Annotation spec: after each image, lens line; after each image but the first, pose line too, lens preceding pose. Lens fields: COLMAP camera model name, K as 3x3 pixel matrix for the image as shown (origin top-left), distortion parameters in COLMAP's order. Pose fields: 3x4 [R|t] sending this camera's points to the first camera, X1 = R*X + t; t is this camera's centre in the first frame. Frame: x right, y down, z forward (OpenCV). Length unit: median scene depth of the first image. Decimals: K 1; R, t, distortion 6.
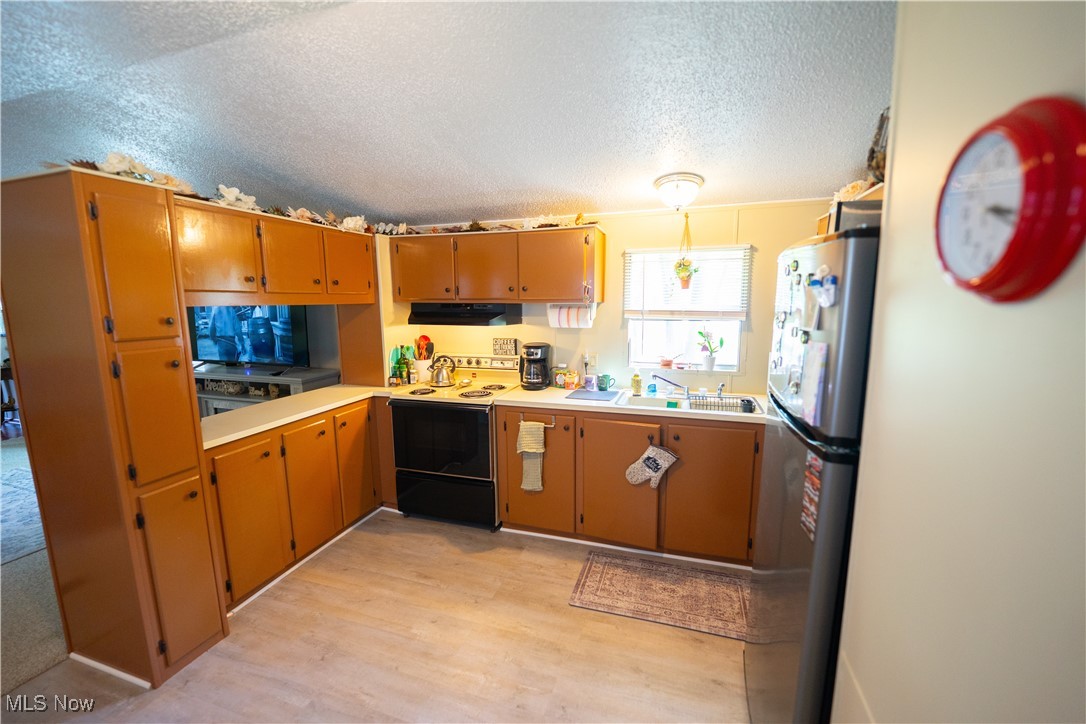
lens RADIAL K [[439.0, 0, 541.1], [0, 439.0, 363.7], [0, 0, 1]] dist [-0.003100, -0.001000]
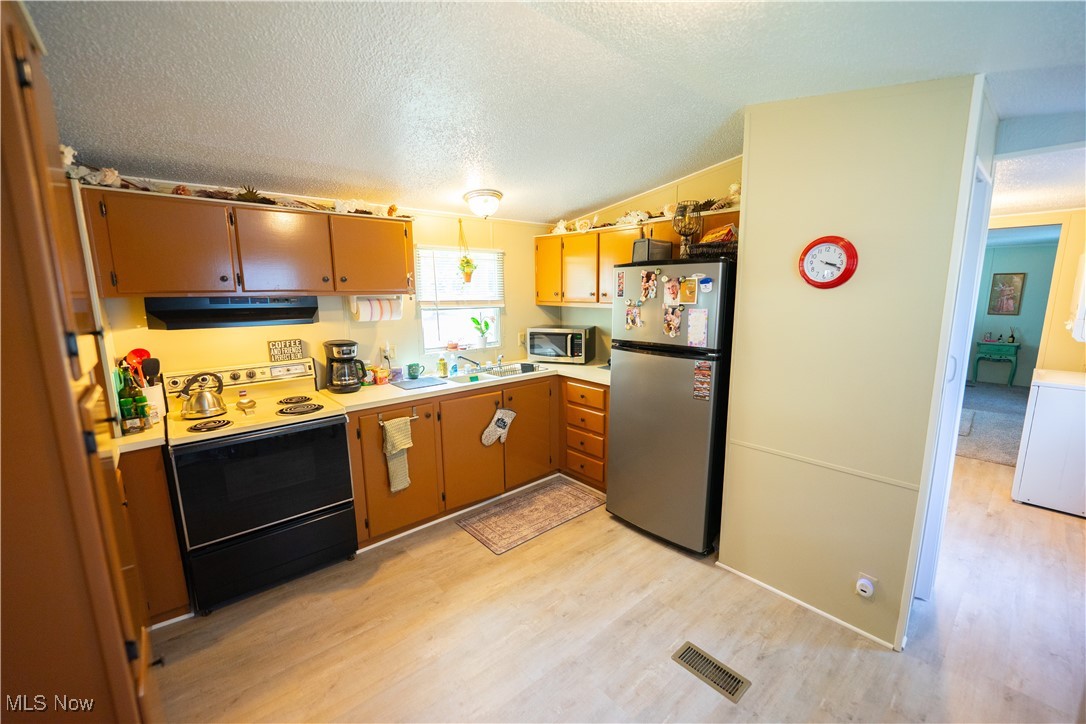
lens RADIAL K [[439.0, 0, 541.3], [0, 439.0, 363.2], [0, 0, 1]] dist [-0.003100, -0.001000]
pose [[0.518466, -0.139634, 0.843620, -0.622582], [0.130028, 0.987978, 0.083616, -0.025461], [-0.845154, 0.066343, 0.530390, 0.204913]]
